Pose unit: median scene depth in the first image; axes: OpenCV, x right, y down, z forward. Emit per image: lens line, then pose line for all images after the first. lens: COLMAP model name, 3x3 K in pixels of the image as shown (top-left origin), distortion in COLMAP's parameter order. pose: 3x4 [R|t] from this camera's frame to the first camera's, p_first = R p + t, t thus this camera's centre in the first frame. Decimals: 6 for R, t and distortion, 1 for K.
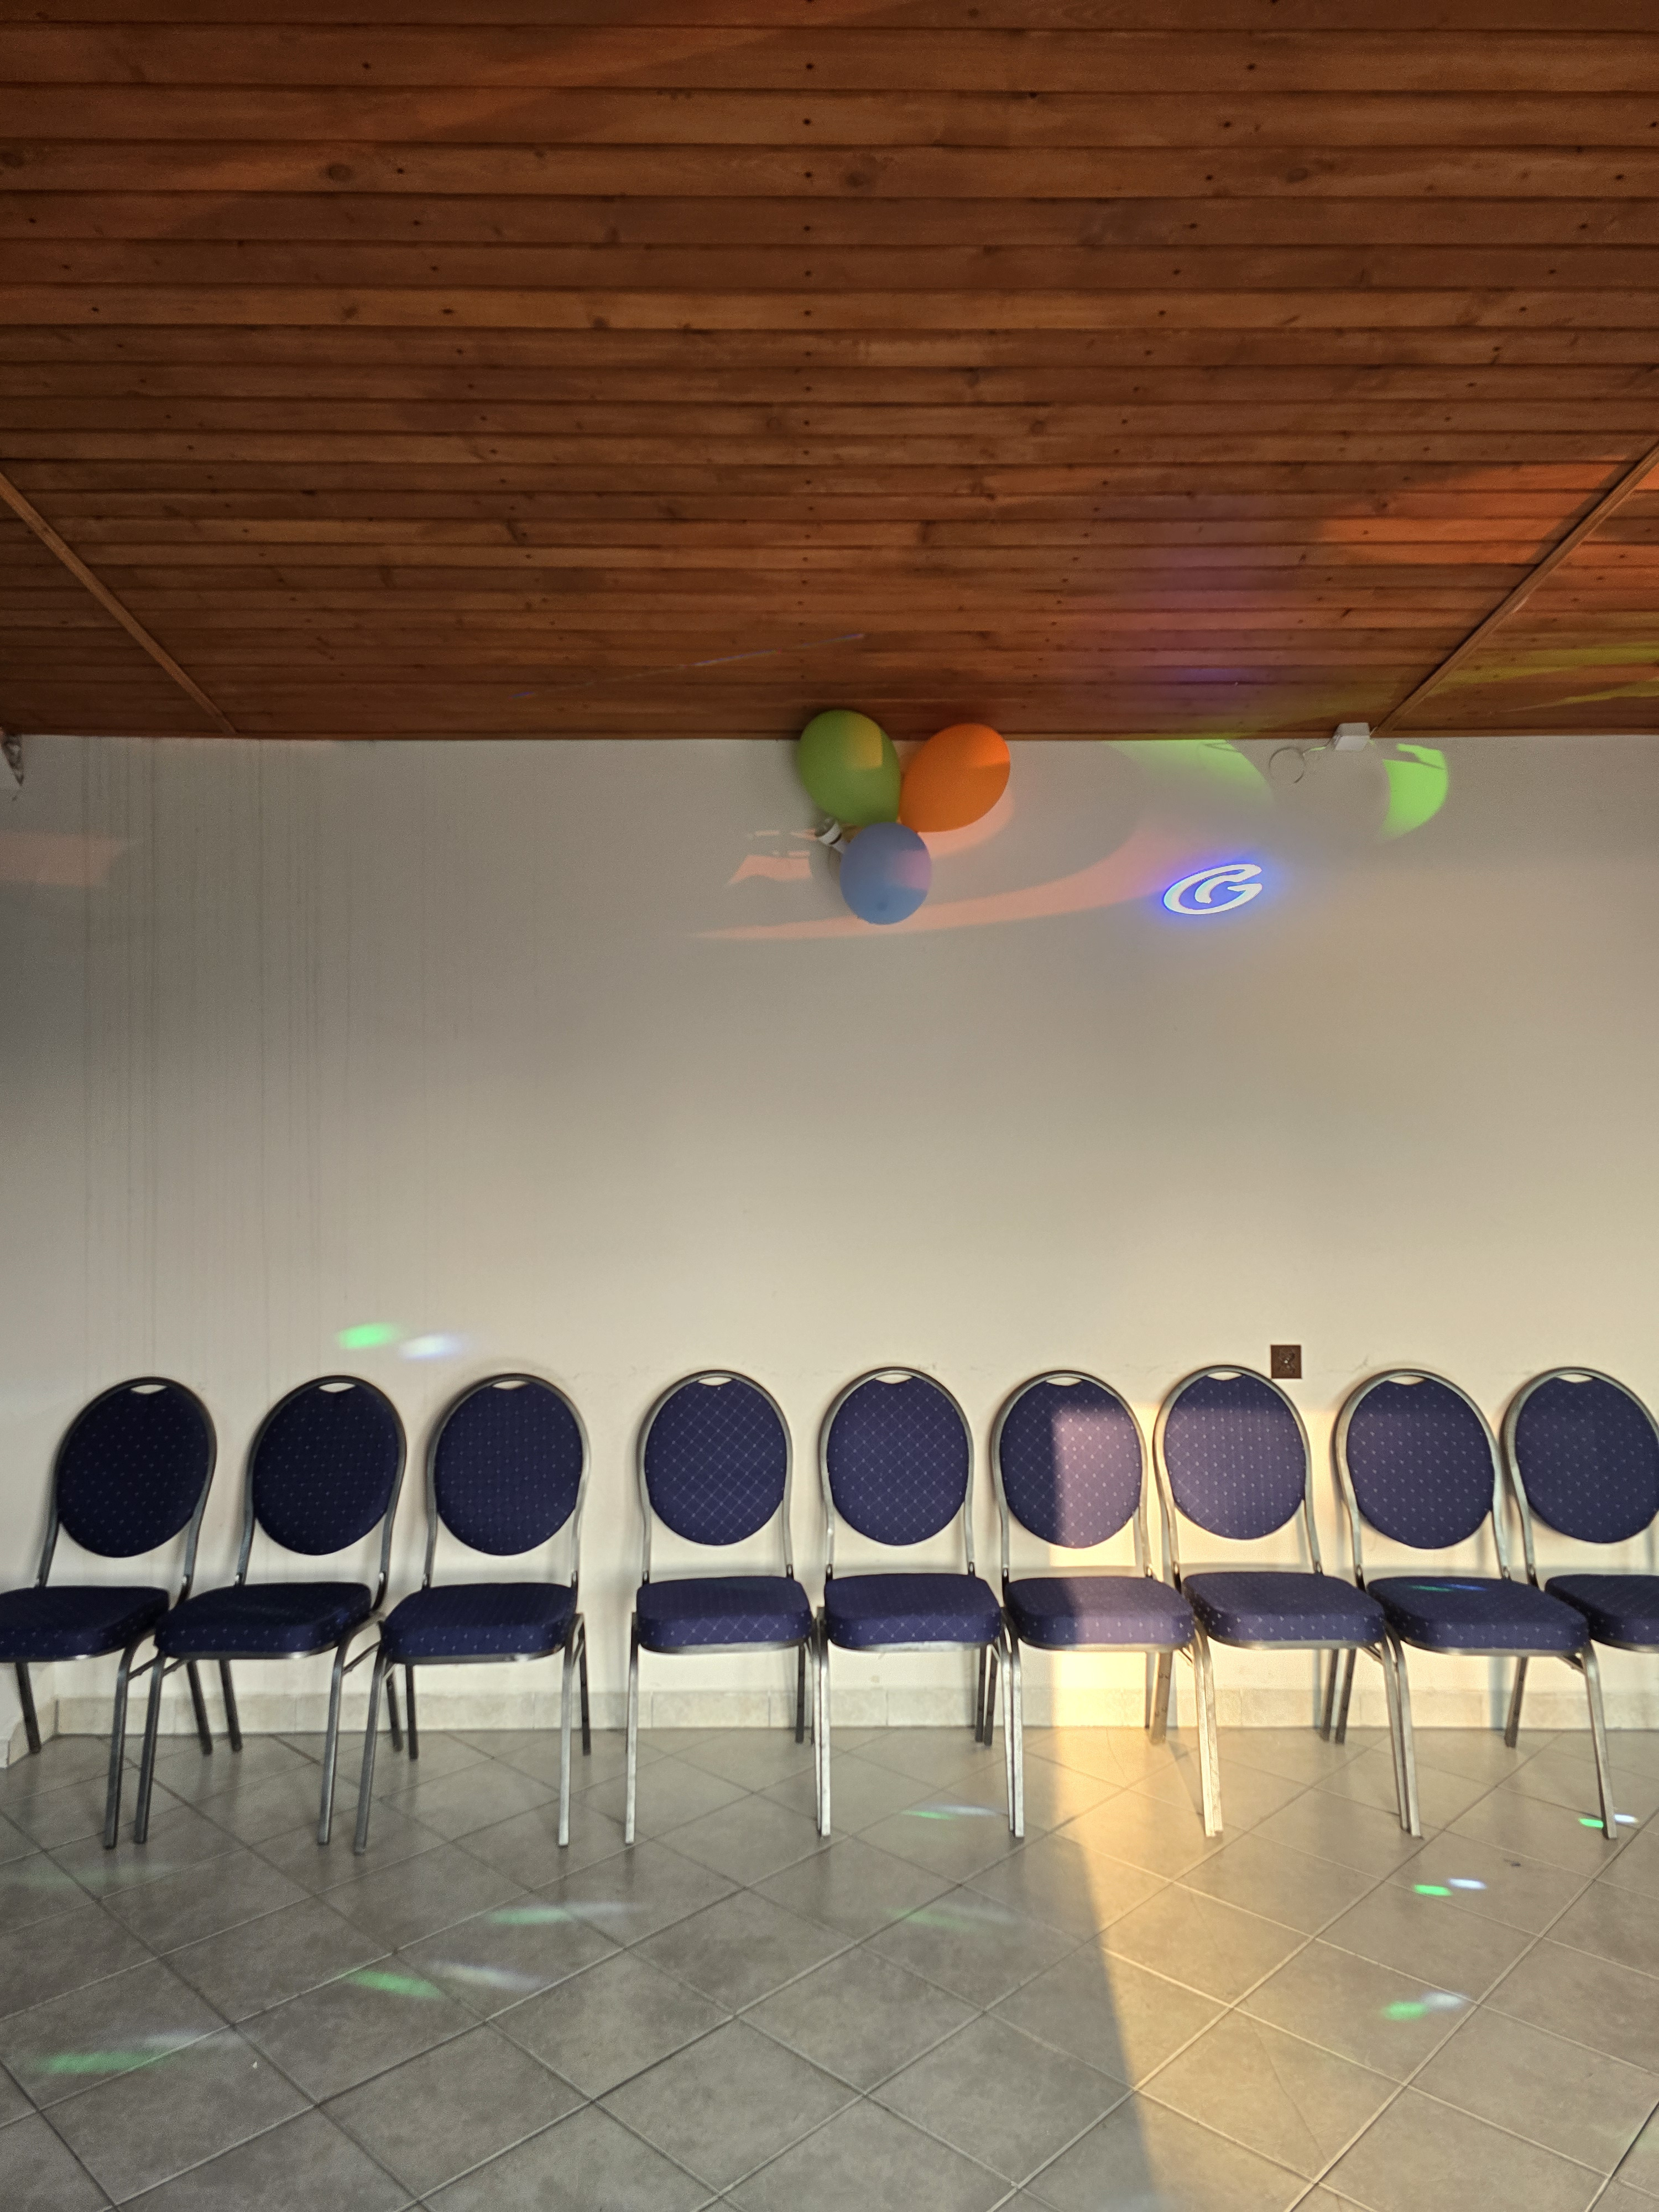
lens RADIAL K [[1467.5, 0, 832.0], [0, 1467.5, 1095.7], [0, 0, 1]] dist [0.052076, -0.044621]
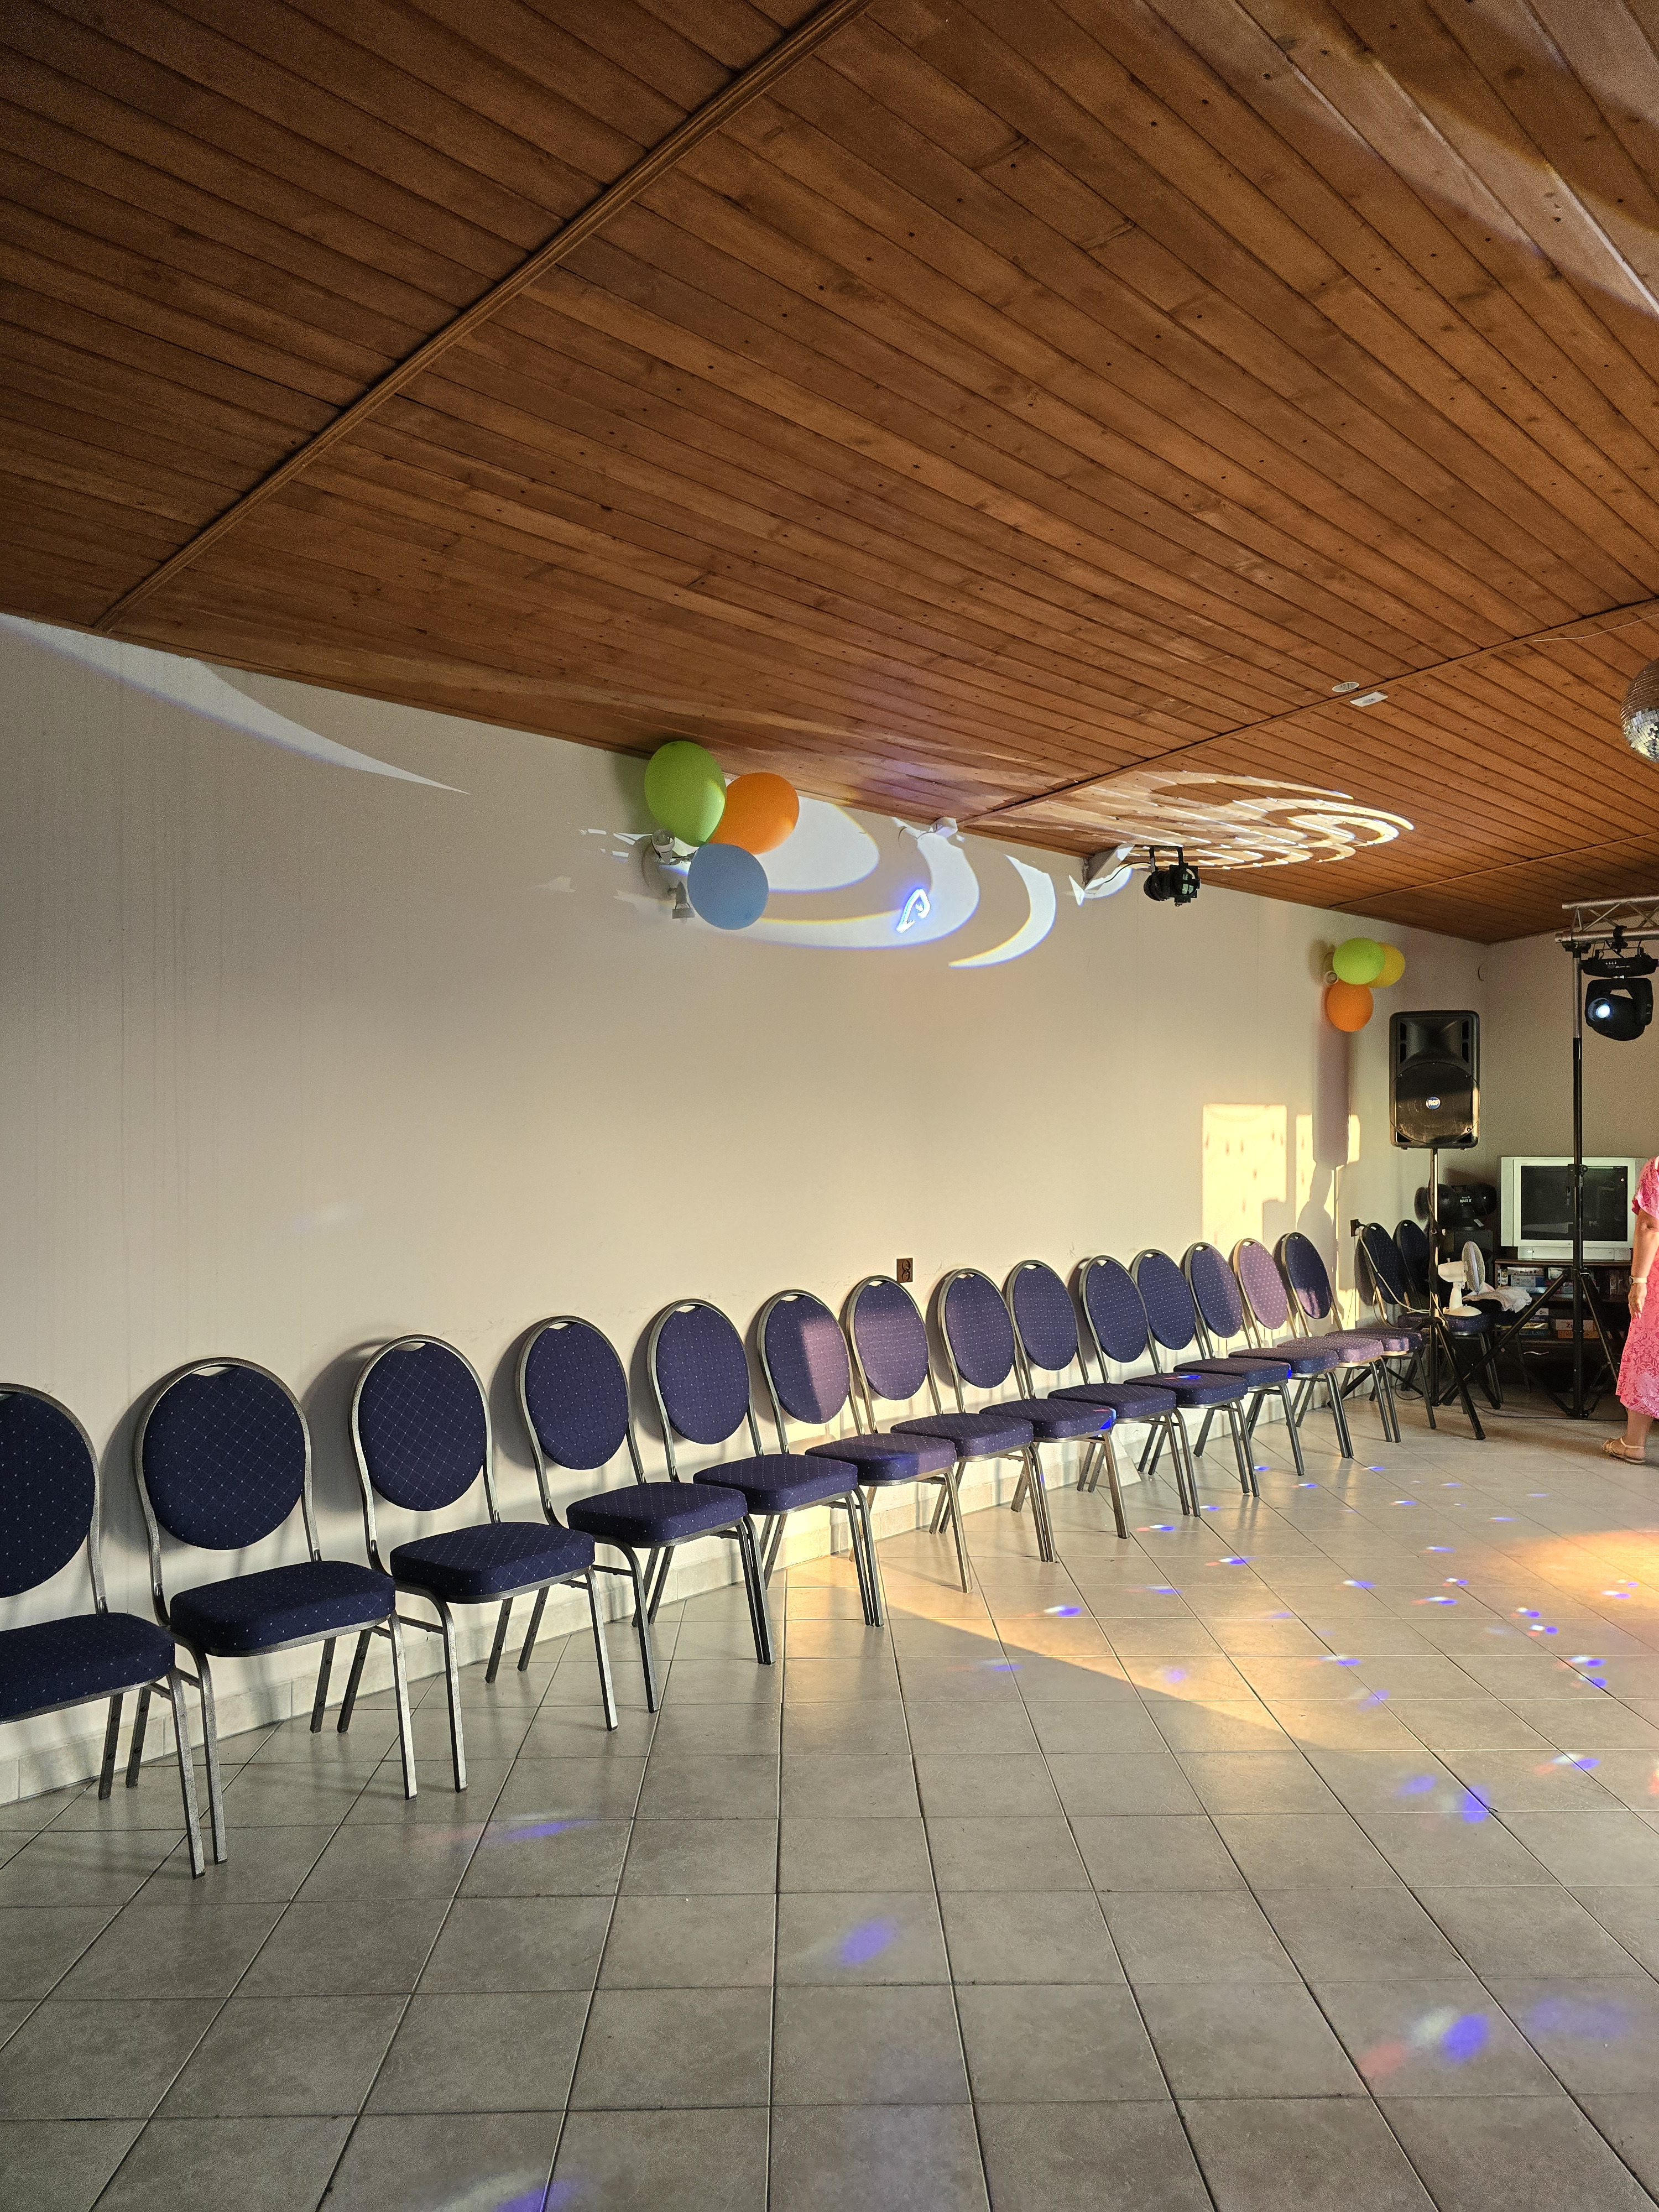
lens RADIAL K [[1545.5, 0, 829.5], [0, 1545.5, 1106.0], [0, 0, 1]] dist [0.141141, -0.055238]
pose [[0.703220, 0.010699, 0.710892, -0.772150], [-0.022254, 0.999728, 0.006968, 0.017960], [-0.710624, -0.020720, 0.703267, 0.037214]]
